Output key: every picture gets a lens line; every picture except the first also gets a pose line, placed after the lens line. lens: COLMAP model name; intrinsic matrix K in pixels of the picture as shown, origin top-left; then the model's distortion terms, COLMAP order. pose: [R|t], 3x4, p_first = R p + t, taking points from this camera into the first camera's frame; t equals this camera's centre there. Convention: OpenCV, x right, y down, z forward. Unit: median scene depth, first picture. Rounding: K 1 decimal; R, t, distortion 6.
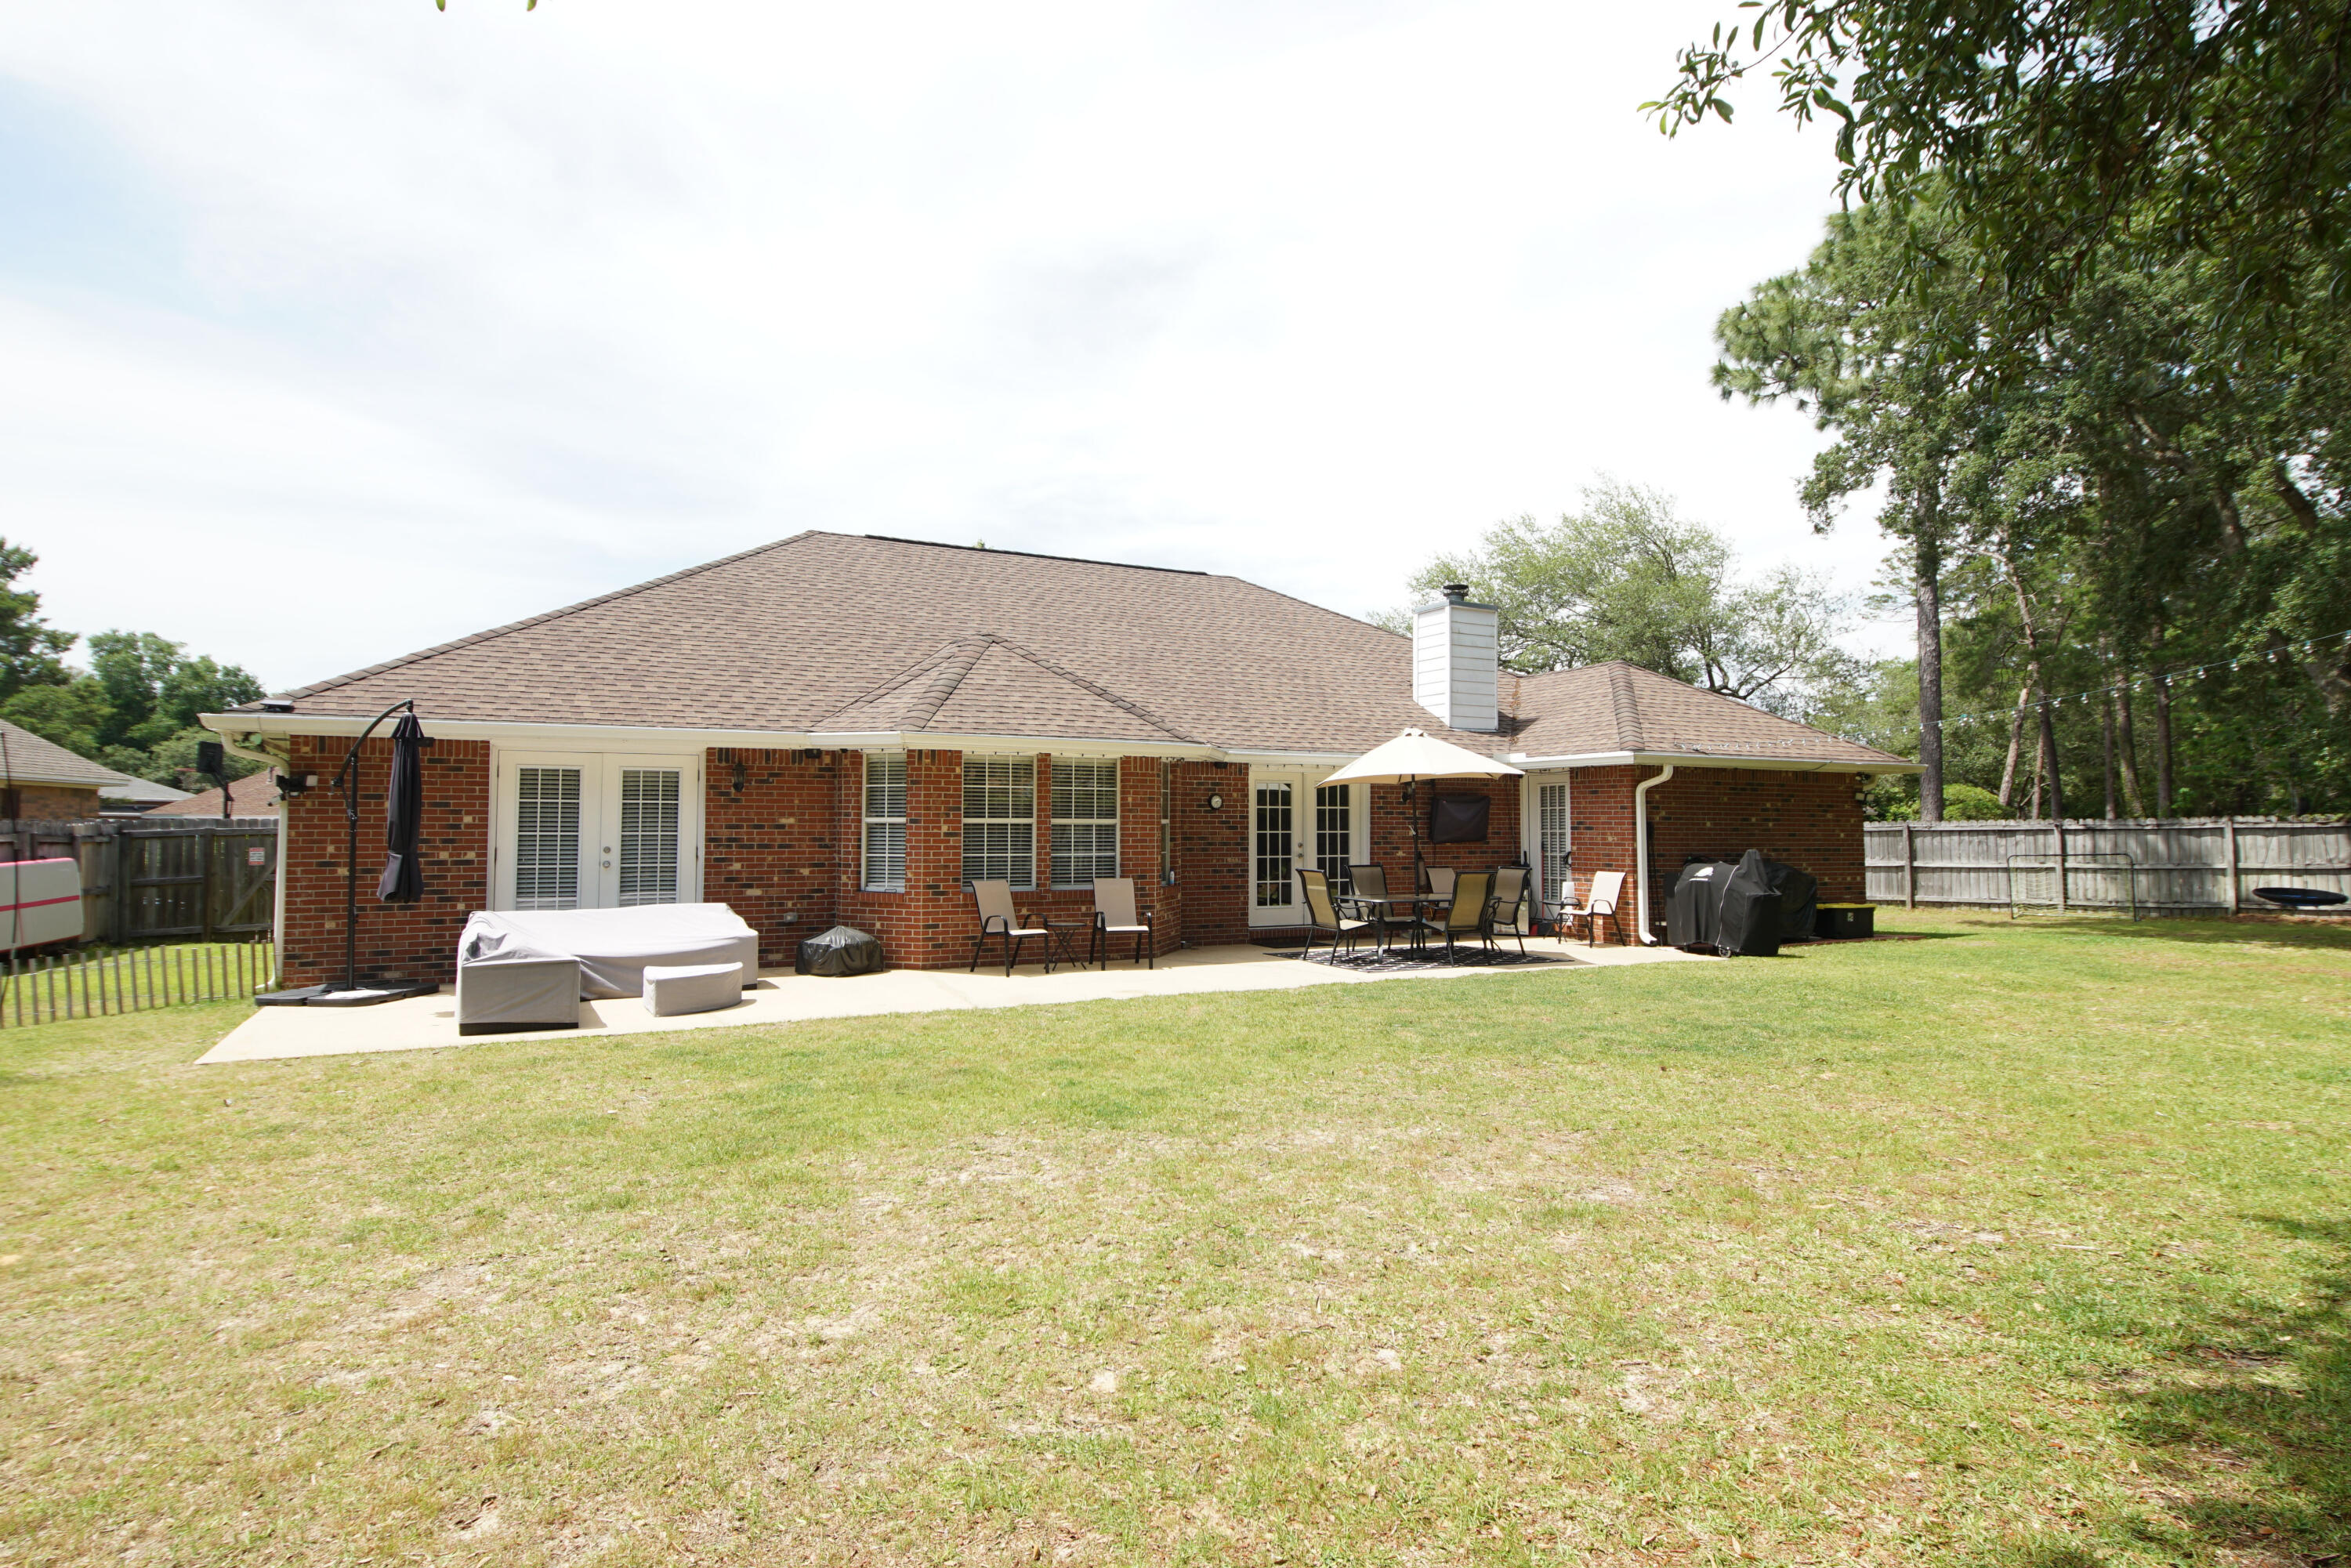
lens RADIAL K [[1265.3, 0, 1173.5], [0, 1265.3, 765.2], [0, 0, 1]] dist [0.019704, -0.024997]
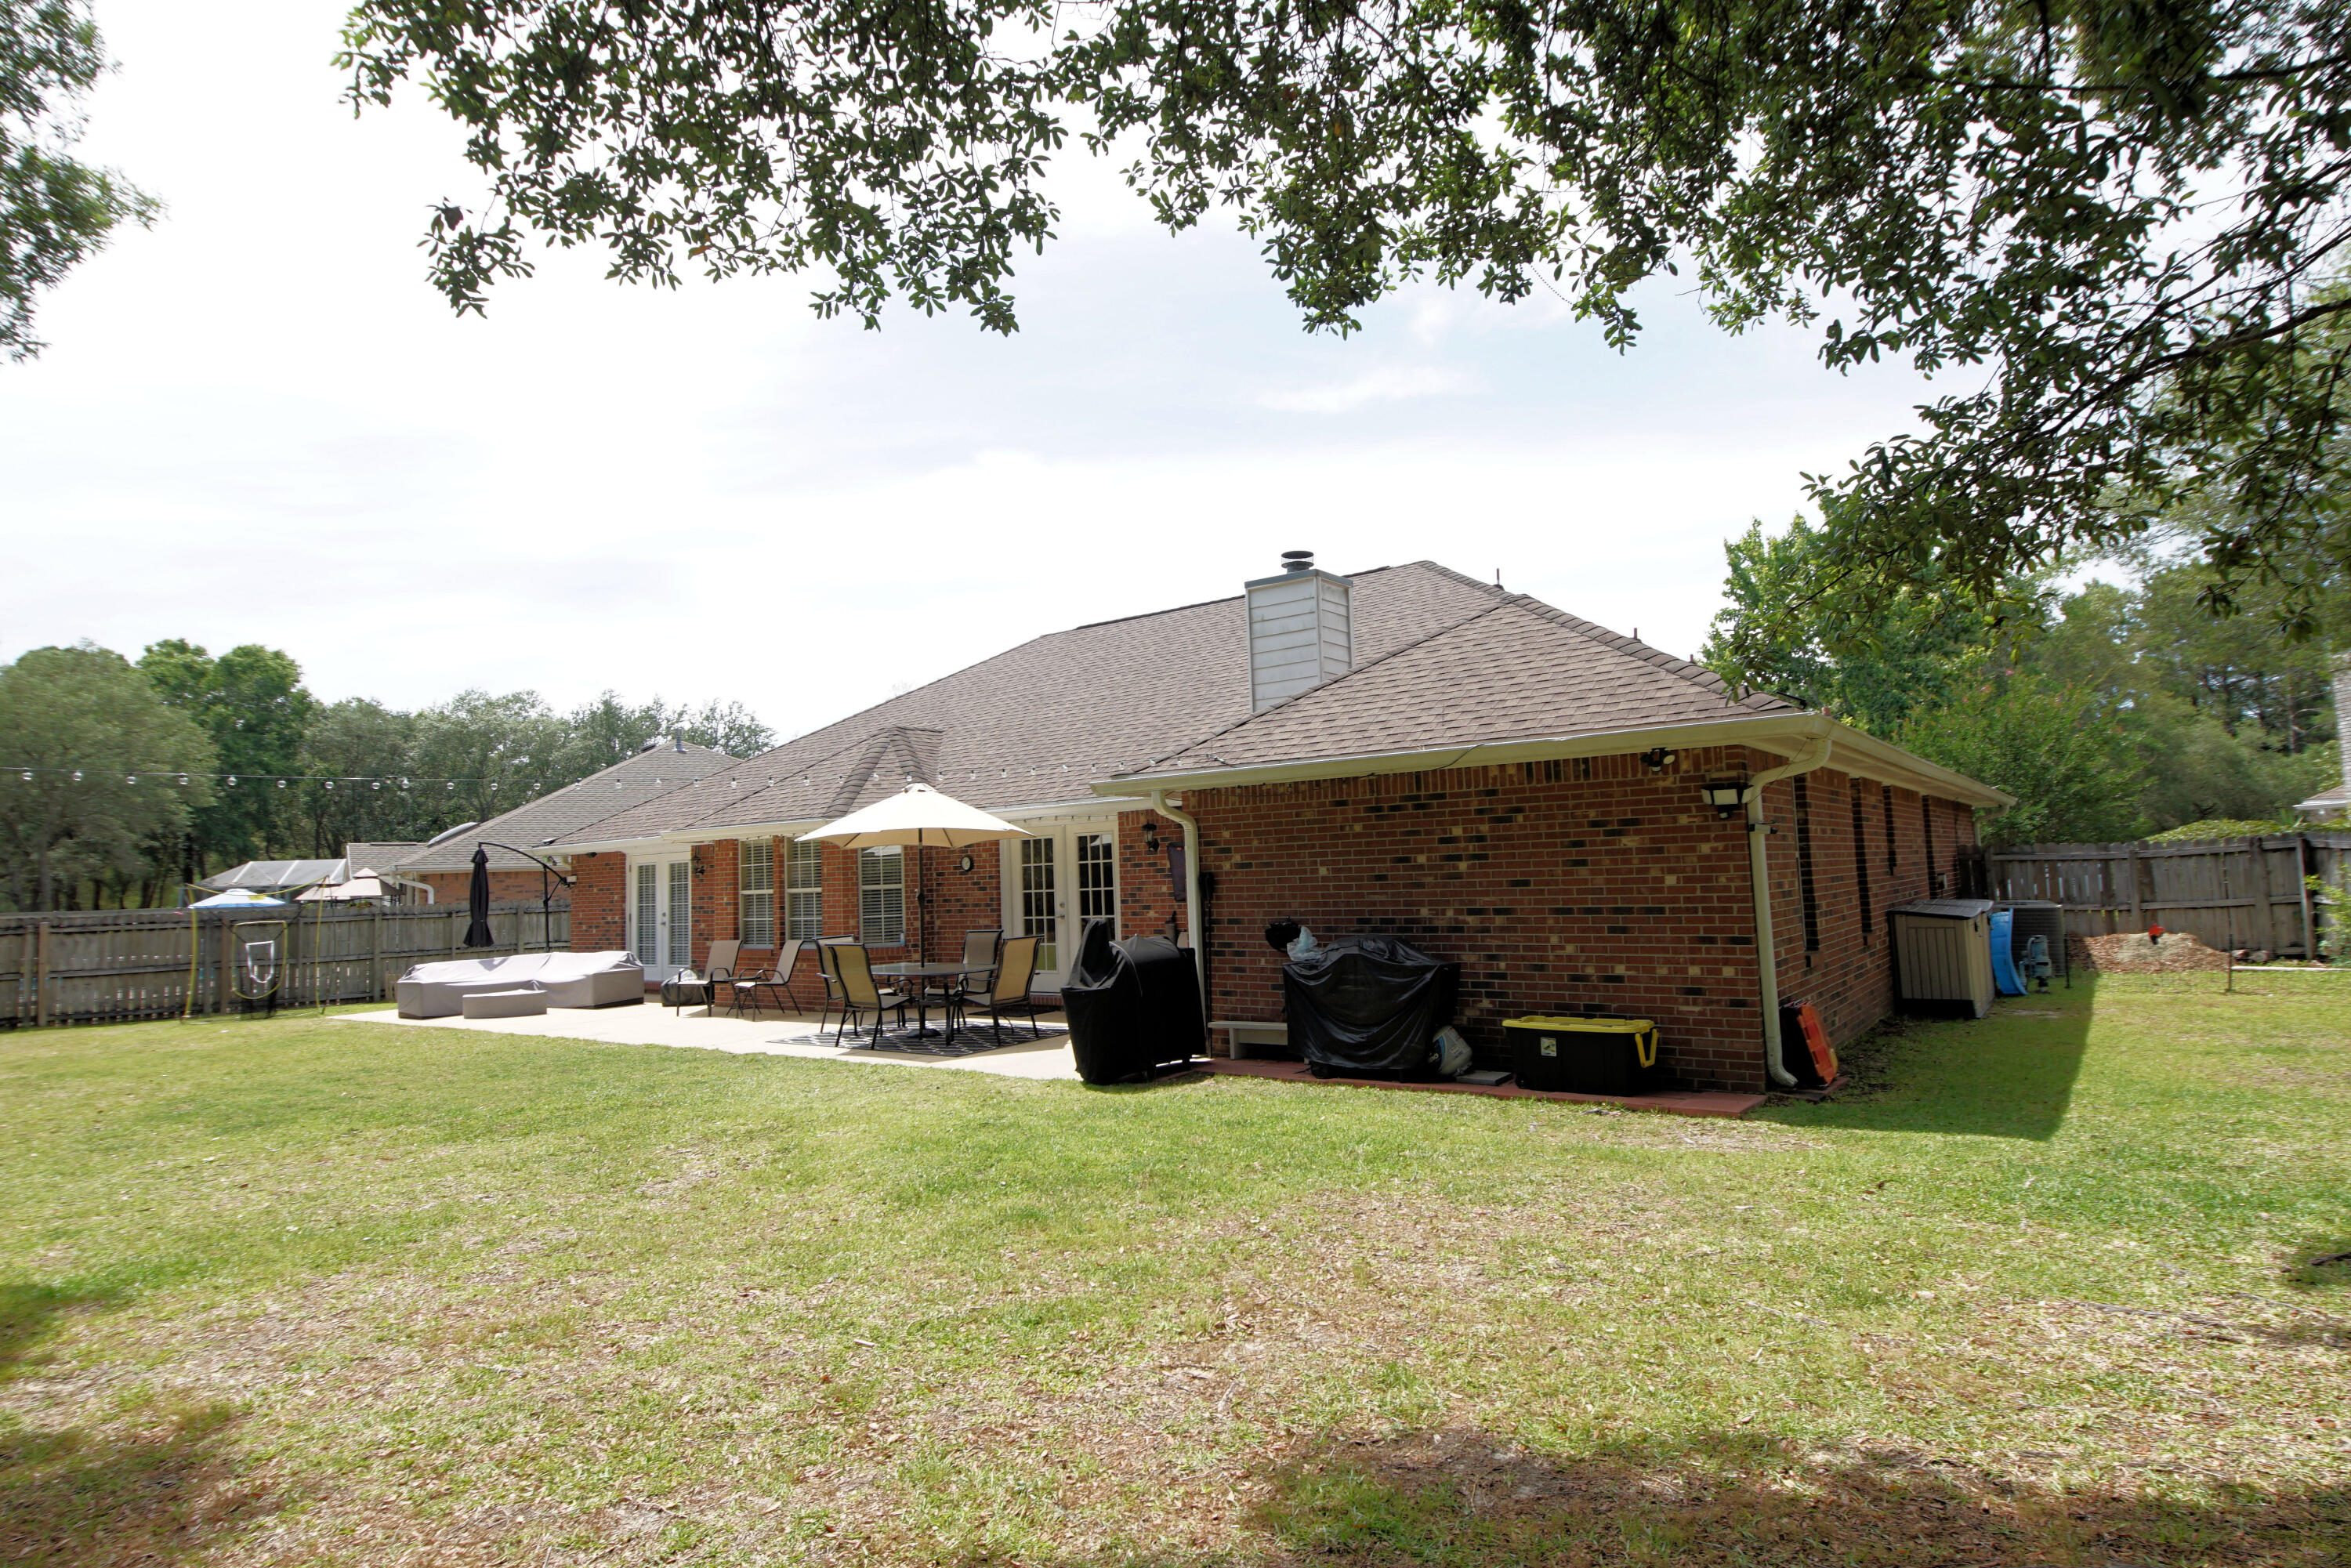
lens RADIAL K [[1265.3, 0, 1180.8], [0, 1265.3, 763.8], [0, 0, 1]] dist [0.019704, -0.024997]
pose [[0.437554, -0.096171, -0.894034, 0.729753], [0.084040, 0.994286, -0.065825, 0.022208], [0.895256, -0.046332, 0.443136, 0.514785]]
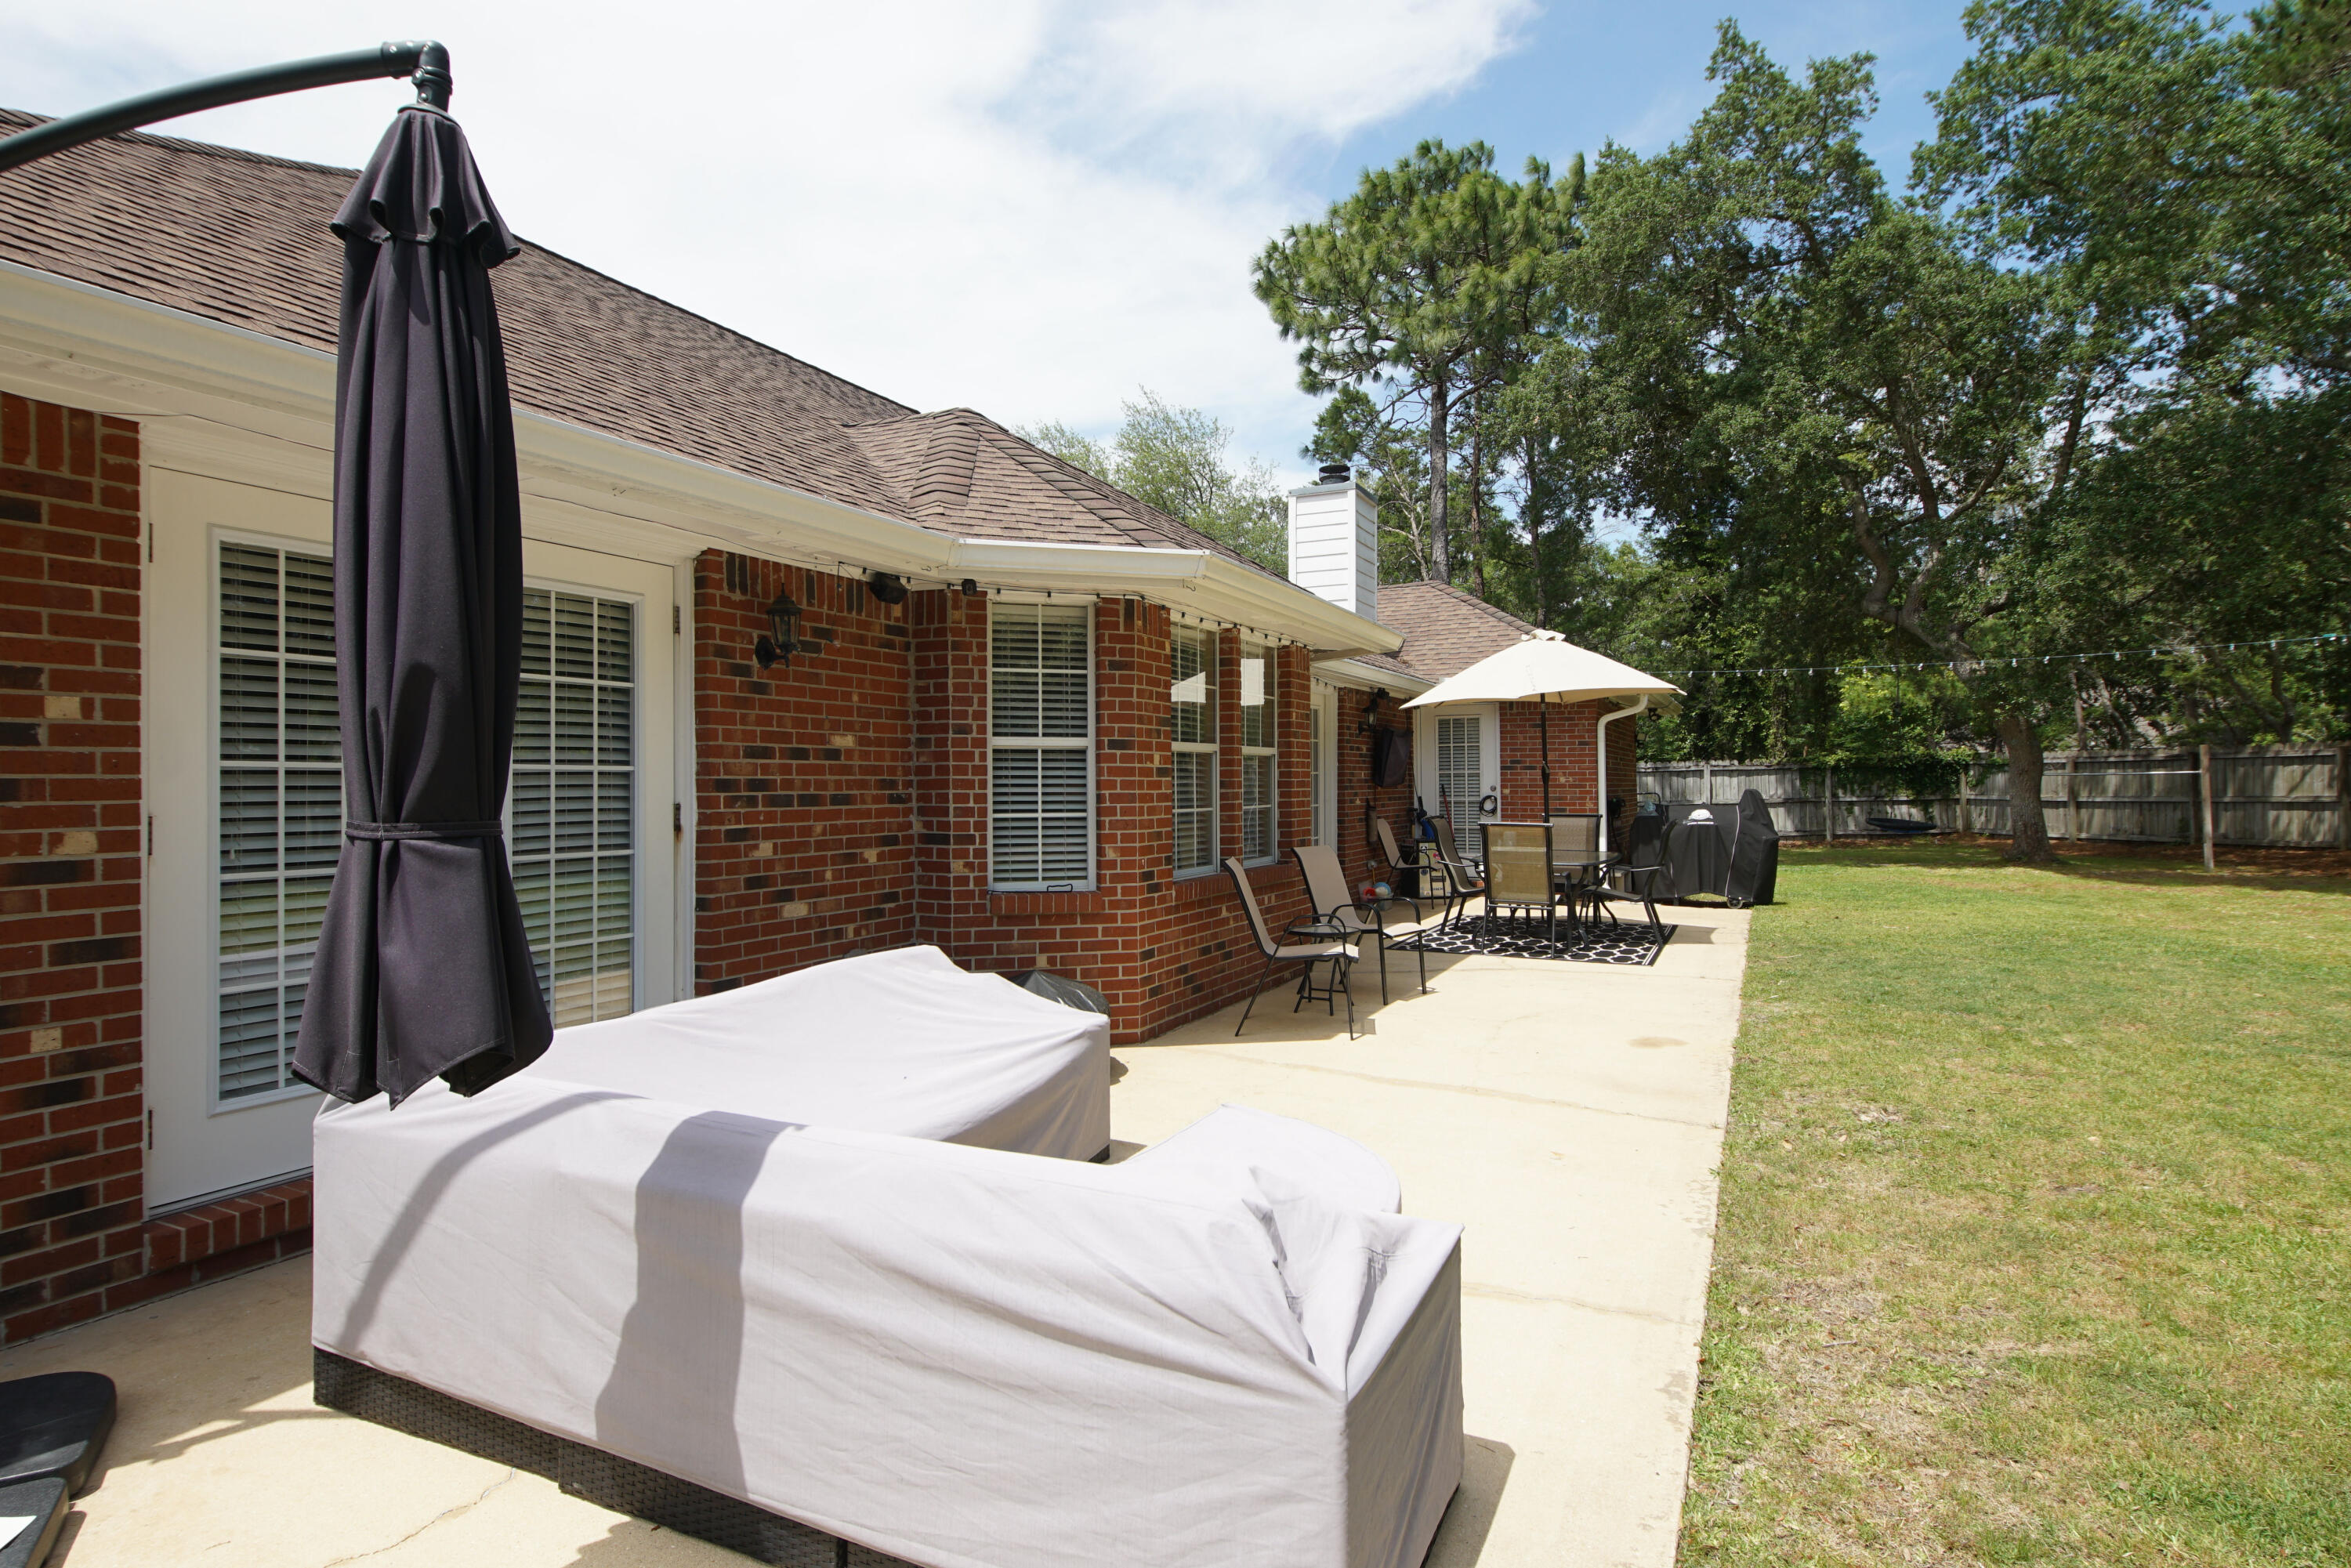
lens RADIAL K [[1265.3, 0, 1175.1], [0, 1265.3, 780.9], [0, 0, 1]] dist [0.019704, -0.024997]
pose [[0.808161, -0.007158, 0.588917, -0.271691], [-0.020809, 0.998955, 0.040698, 0.021832], [-0.588593, -0.045146, 0.807168, 0.338593]]
